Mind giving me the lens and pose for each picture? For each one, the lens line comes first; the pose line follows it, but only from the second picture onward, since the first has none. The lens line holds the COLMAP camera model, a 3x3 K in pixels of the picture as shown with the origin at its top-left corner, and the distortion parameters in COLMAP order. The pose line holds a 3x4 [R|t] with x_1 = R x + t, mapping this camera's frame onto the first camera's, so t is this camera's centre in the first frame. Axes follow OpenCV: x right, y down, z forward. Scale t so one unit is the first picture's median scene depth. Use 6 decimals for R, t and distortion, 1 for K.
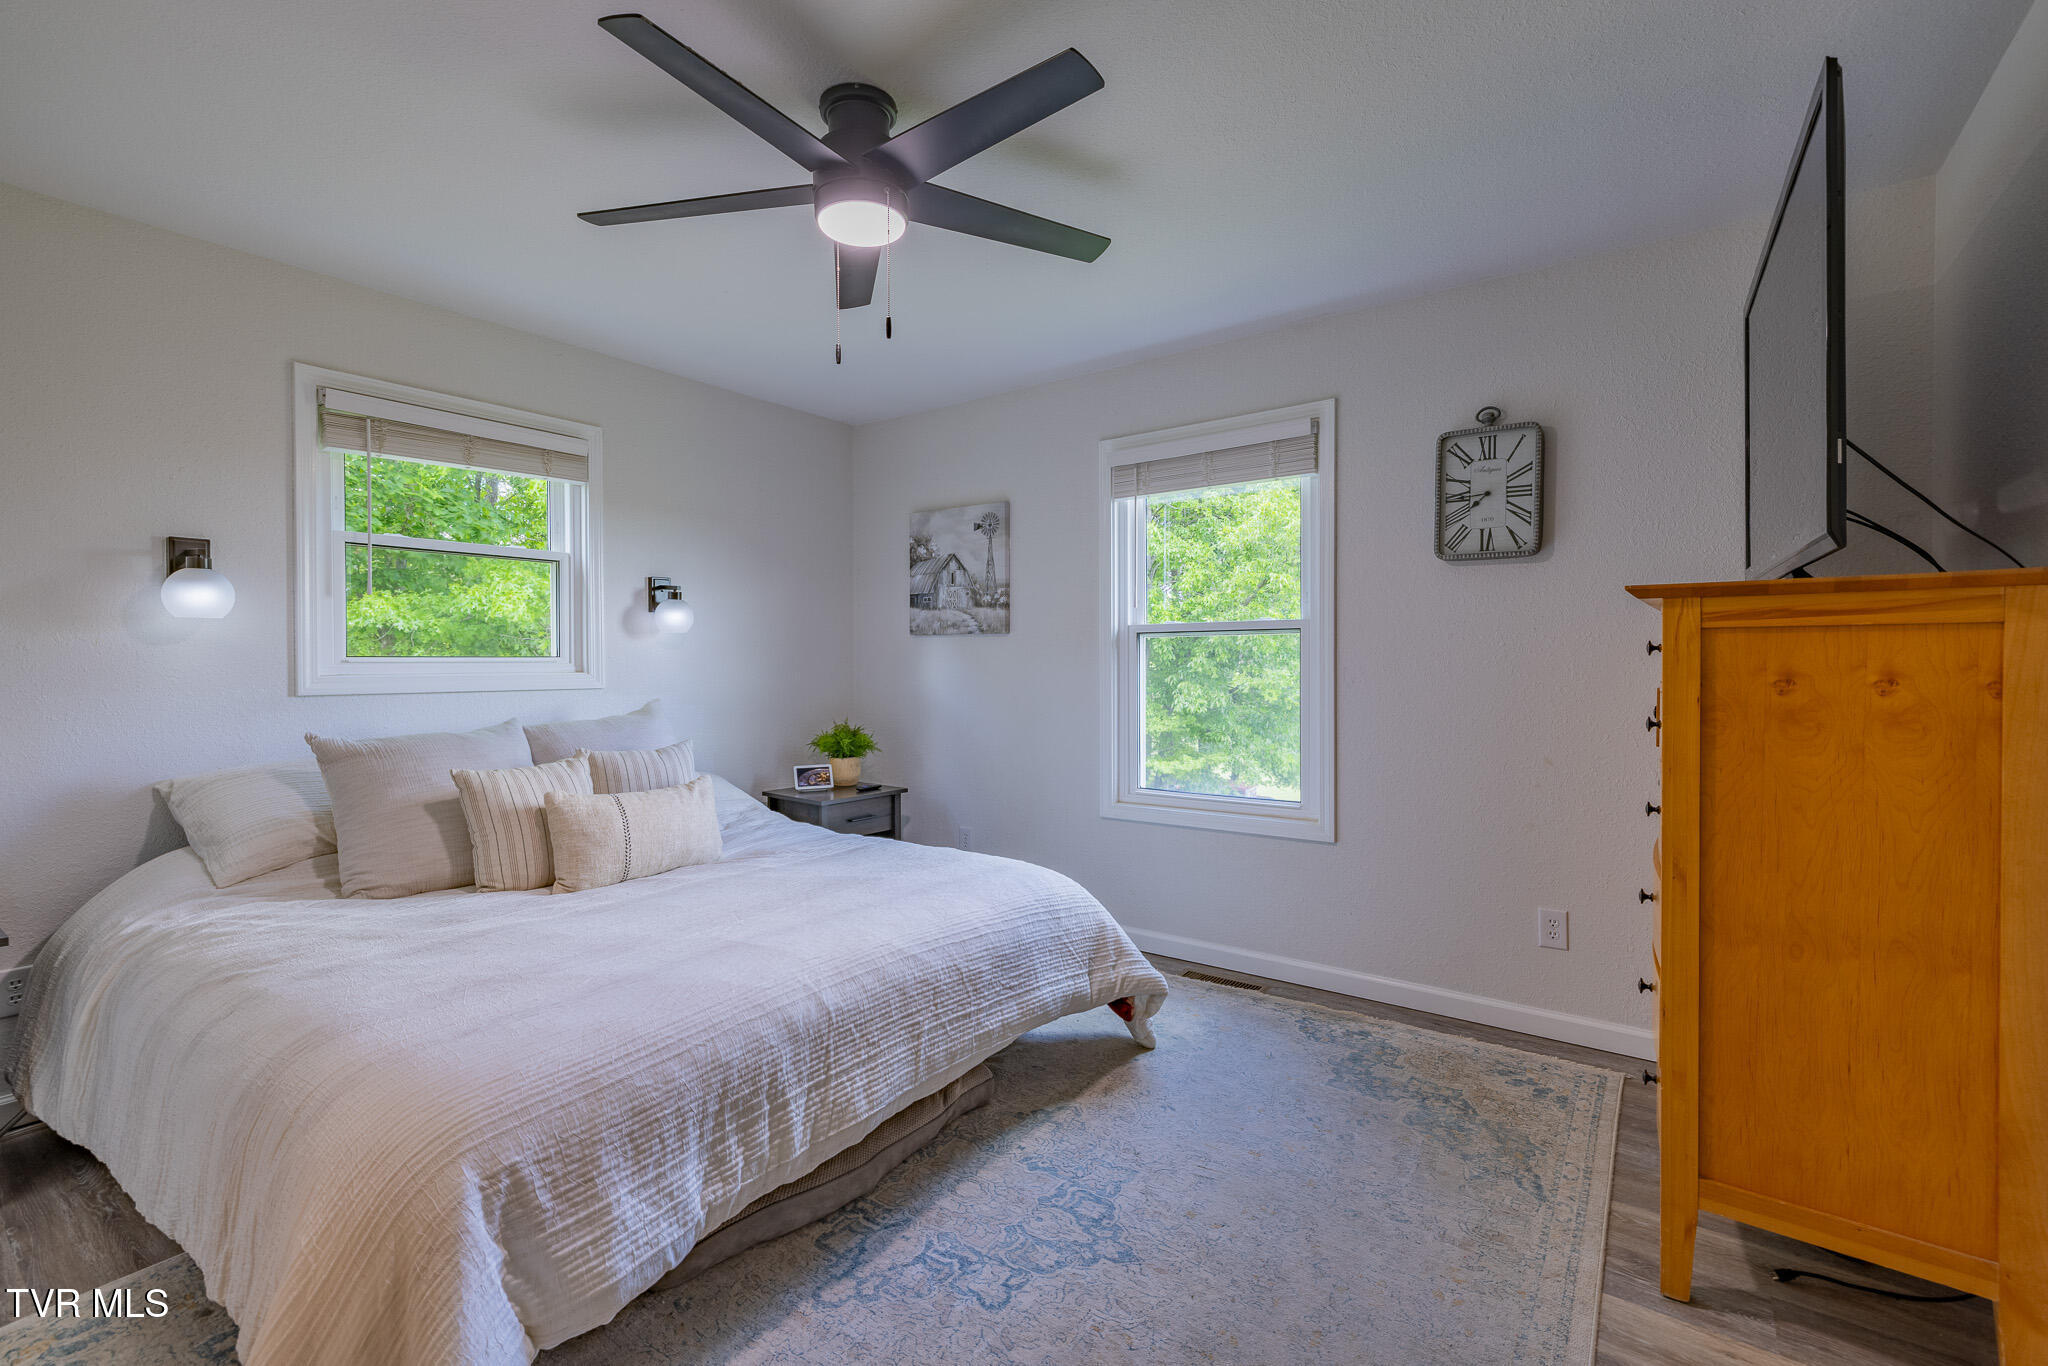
lens RADIAL K [[899.6, 0, 1018.6], [0, 899.6, 663.7], [0, 0, 1]] dist [0.000974, -0.000152]
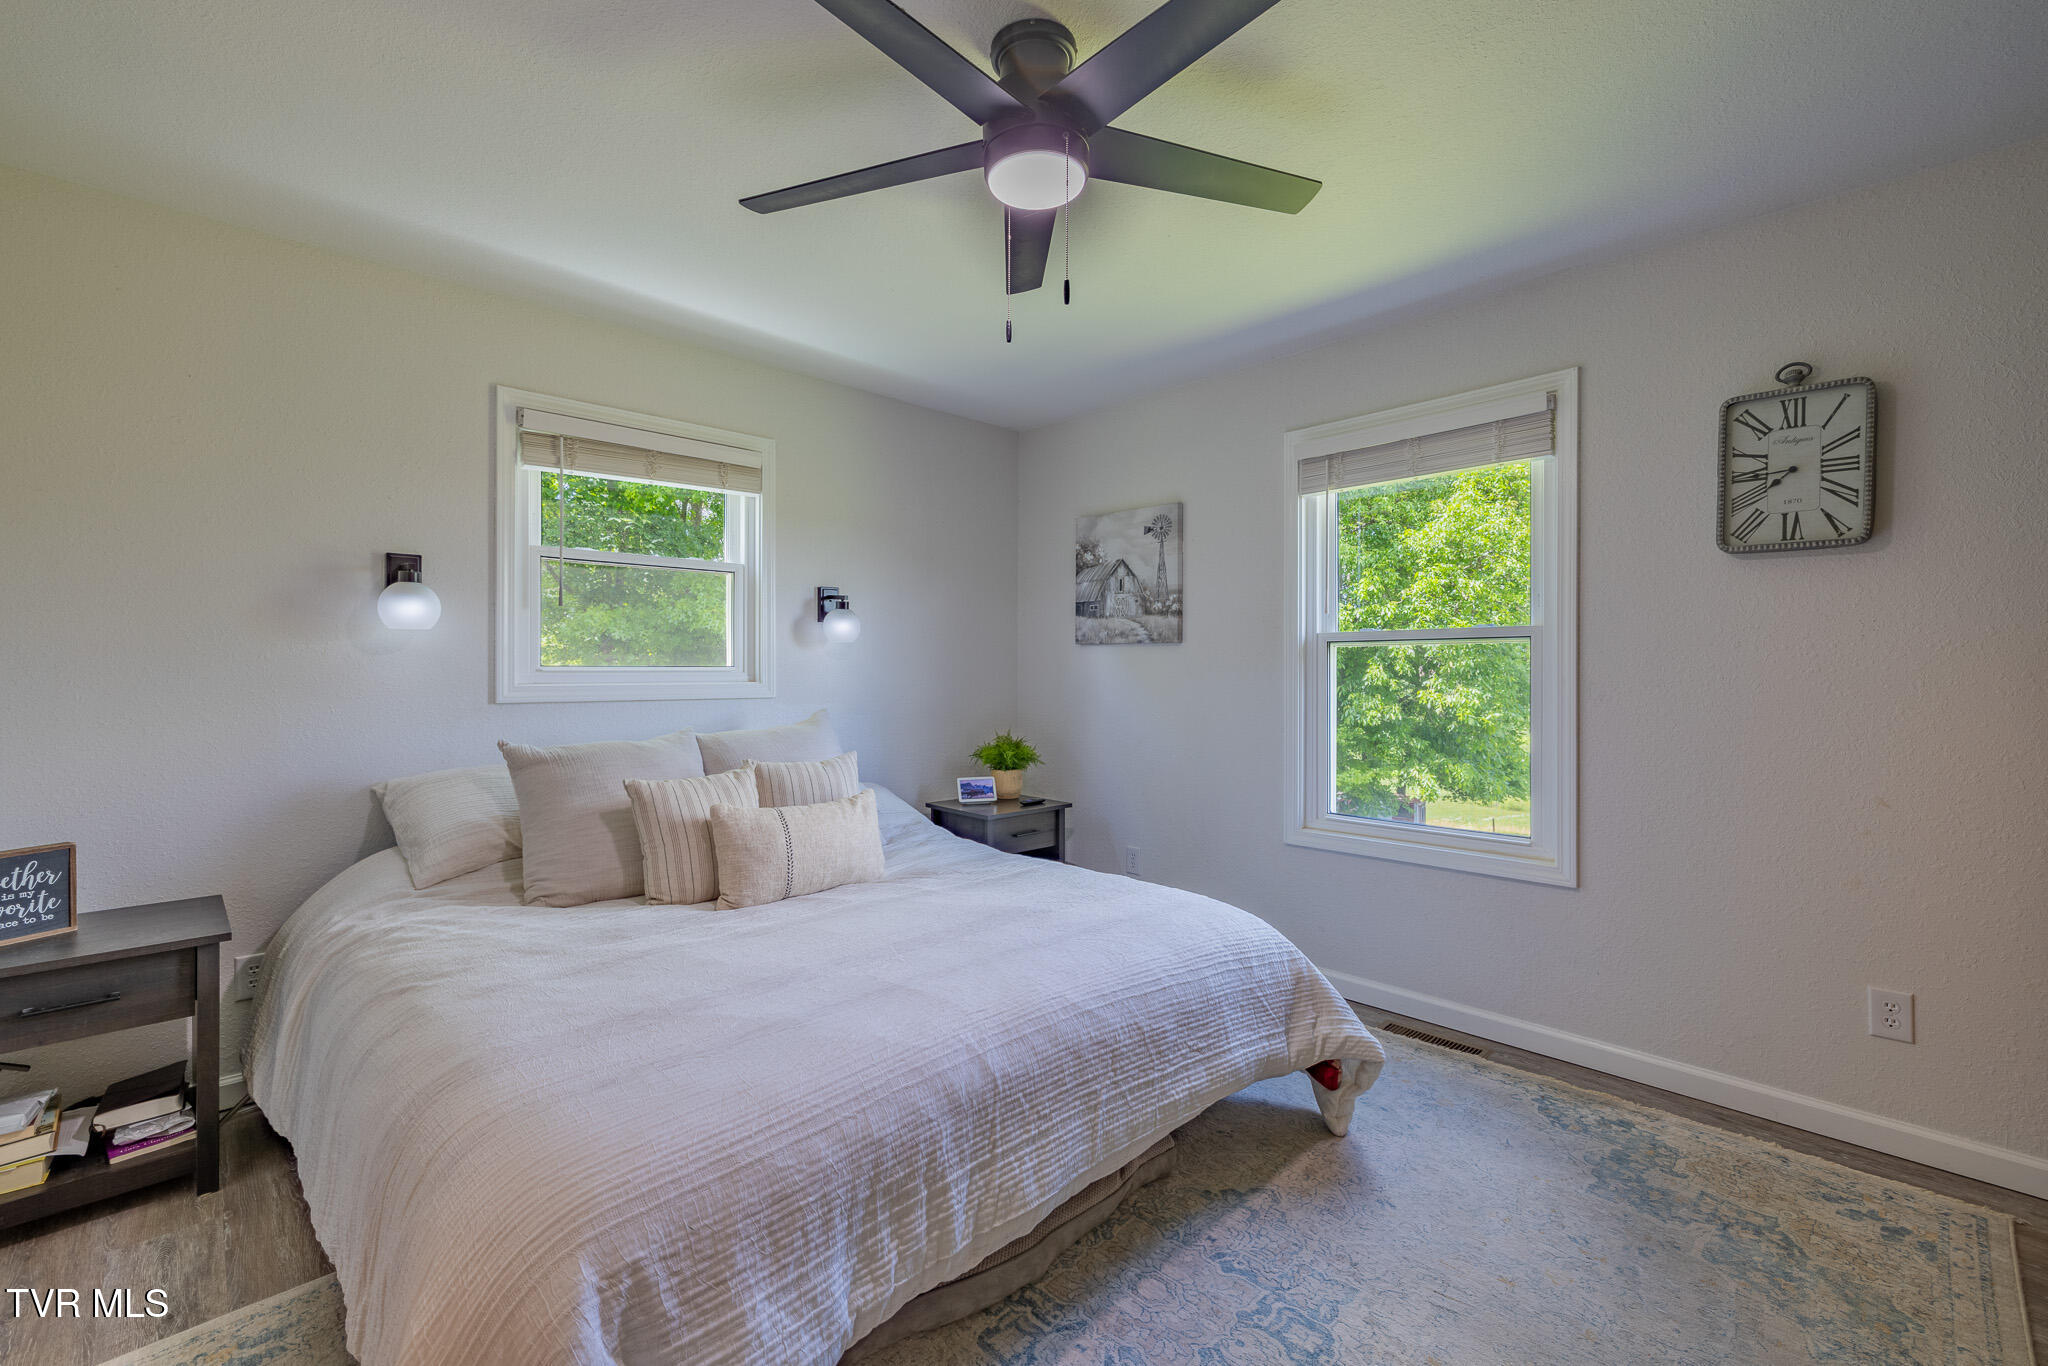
lens RADIAL K [[841.1, 0, 1028.3], [0, 841.1, 642.6], [0, 0, 1]] dist [-0.015248, 0.000090]
pose [[0.986876, -0.001328, -0.161477, -0.039232], [-0.004135, 0.999430, -0.033491, -0.005401], [0.161429, 0.033719, 0.986308, 0.159318]]
